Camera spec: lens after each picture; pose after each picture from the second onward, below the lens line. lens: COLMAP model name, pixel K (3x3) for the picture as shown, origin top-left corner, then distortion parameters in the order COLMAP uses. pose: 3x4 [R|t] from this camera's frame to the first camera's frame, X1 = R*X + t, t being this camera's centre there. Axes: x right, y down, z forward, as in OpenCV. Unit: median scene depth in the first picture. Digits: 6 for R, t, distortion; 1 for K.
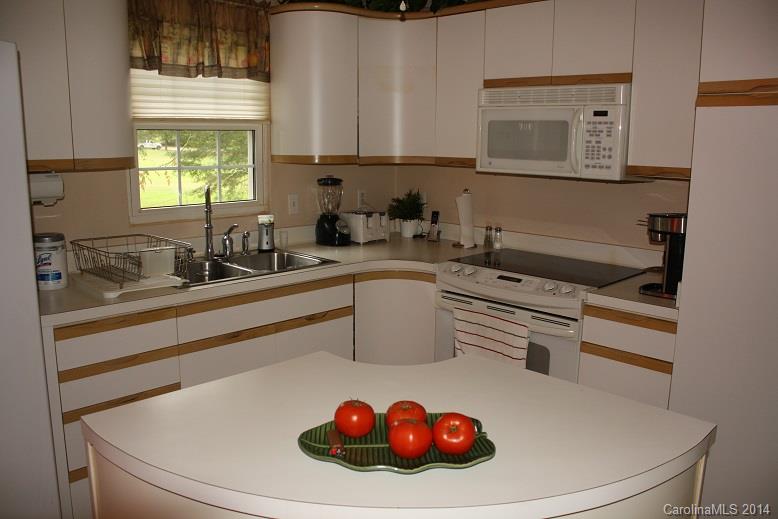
lens RADIAL K [[664.2, 0, 388.0], [0, 664.2, 257.3], [0, 0, 1]] dist [-0.115442, 0.063779]
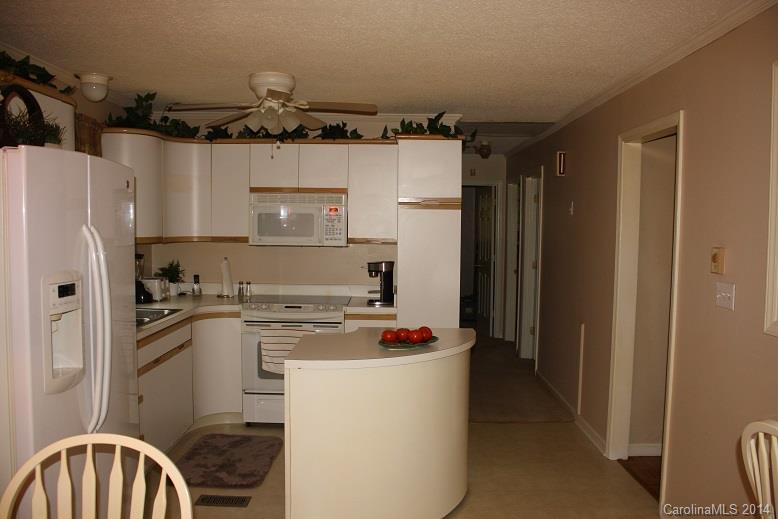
lens RADIAL K [[664.2, 0, 390.1], [0, 664.2, 261.0], [0, 0, 1]] dist [-0.115442, 0.063779]
pose [[0.700080, -0.041735, 0.712844, -0.768599], [0.122462, 0.990517, -0.062277, 0.046969], [-0.703485, 0.130895, 0.698552, -0.328065]]
